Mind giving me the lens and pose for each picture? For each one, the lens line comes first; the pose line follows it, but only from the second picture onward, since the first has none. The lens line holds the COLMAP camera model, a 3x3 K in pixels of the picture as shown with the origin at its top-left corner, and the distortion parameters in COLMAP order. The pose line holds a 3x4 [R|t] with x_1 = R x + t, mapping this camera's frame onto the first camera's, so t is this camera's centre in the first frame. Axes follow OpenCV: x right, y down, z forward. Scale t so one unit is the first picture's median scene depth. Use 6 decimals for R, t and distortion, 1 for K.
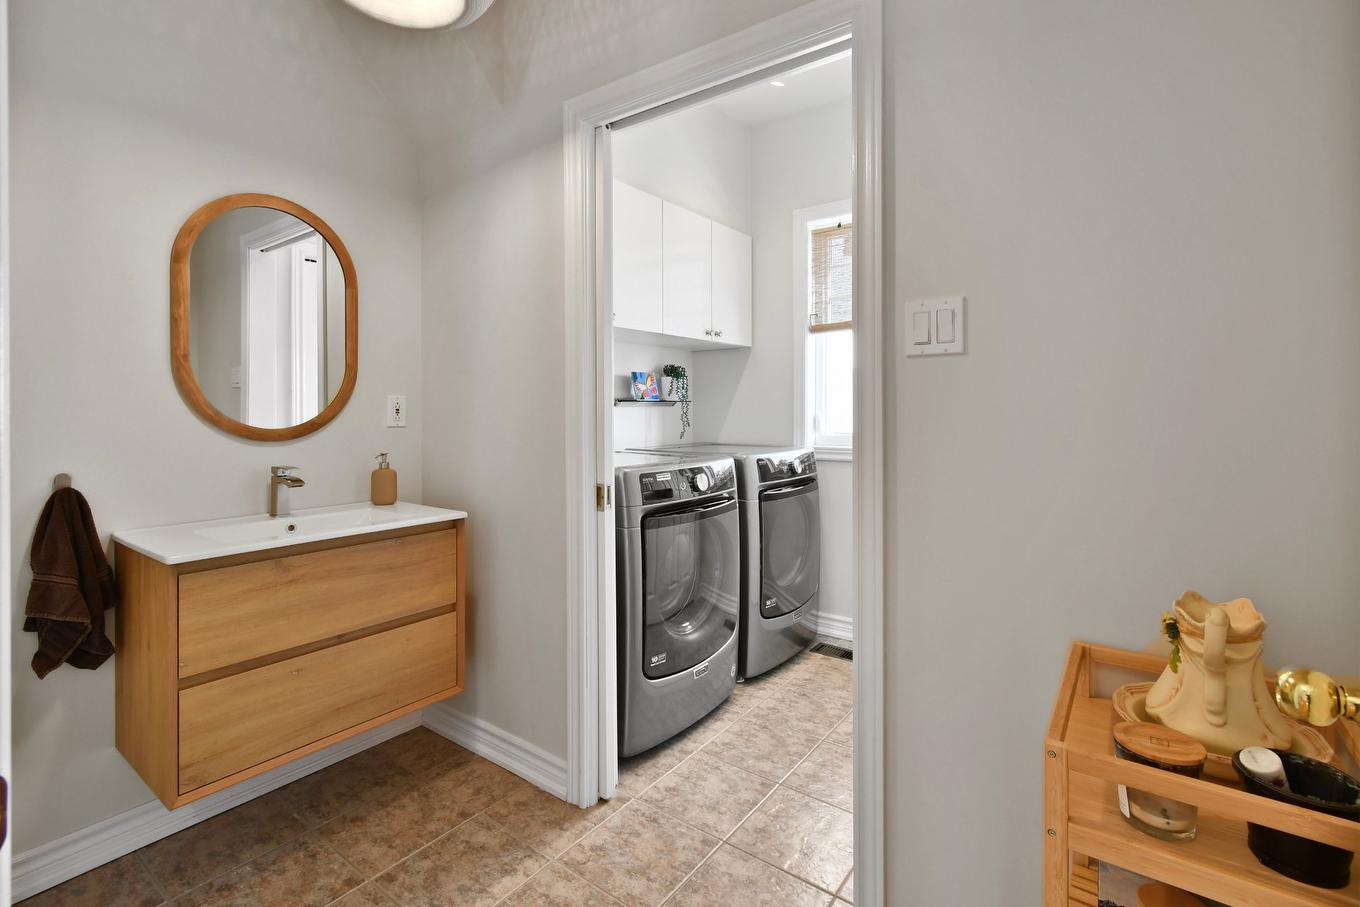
lens RADIAL K [[607.8, 0, 678.7], [0, 607.8, 446.5], [0, 0, 1]] dist [-0.000628, -0.000020]
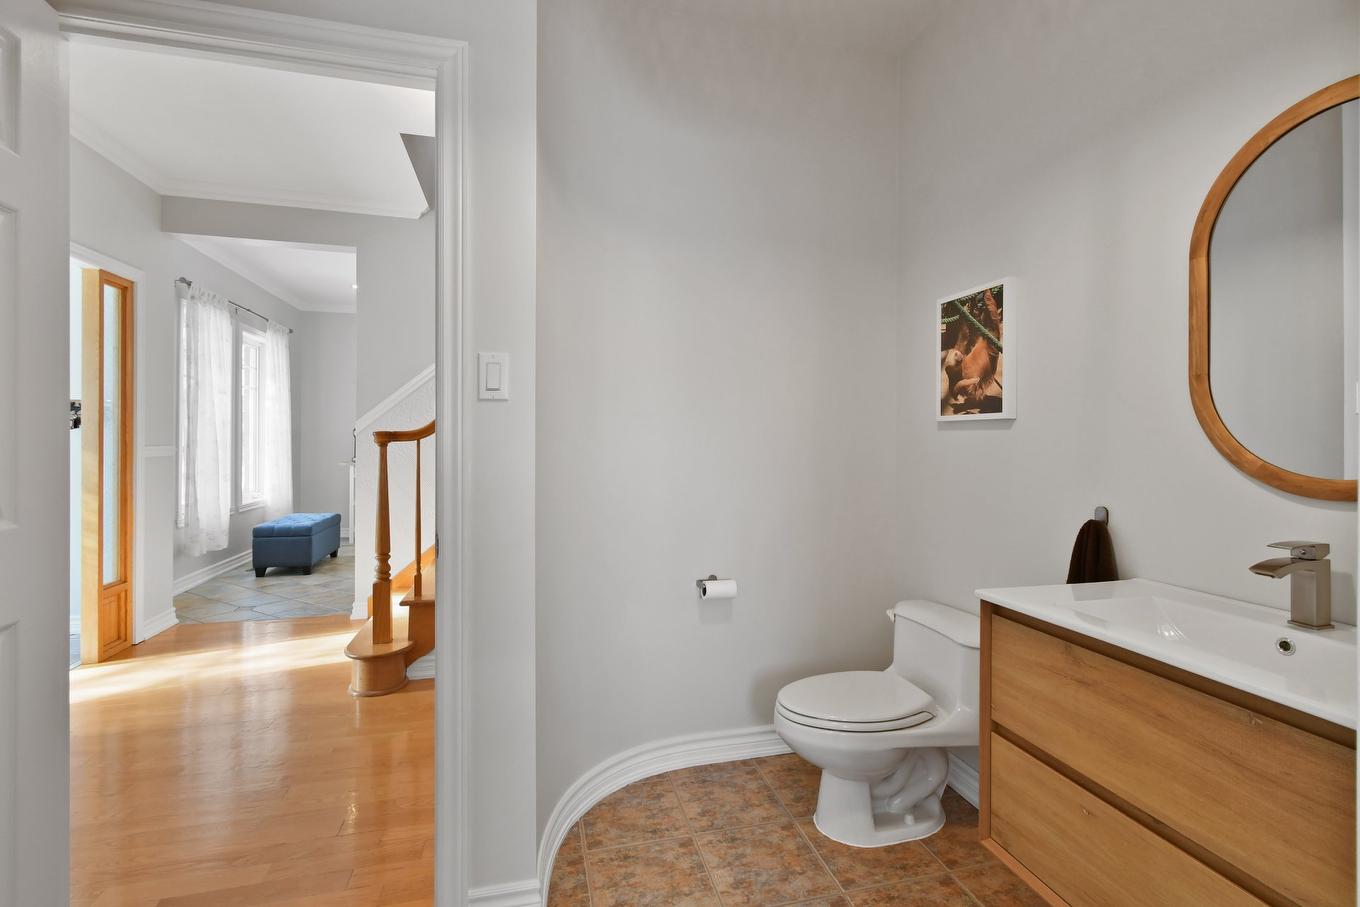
lens RADIAL K [[607.8, 0, 678.7], [0, 607.8, 446.5], [0, 0, 1]] dist [-0.000628, -0.000020]
pose [[-0.635496, 0.001602, -0.772102, 0.221636], [-0.047741, 0.998003, 0.041365, -0.063390], [0.770627, 0.063148, -0.634150, 1.073970]]
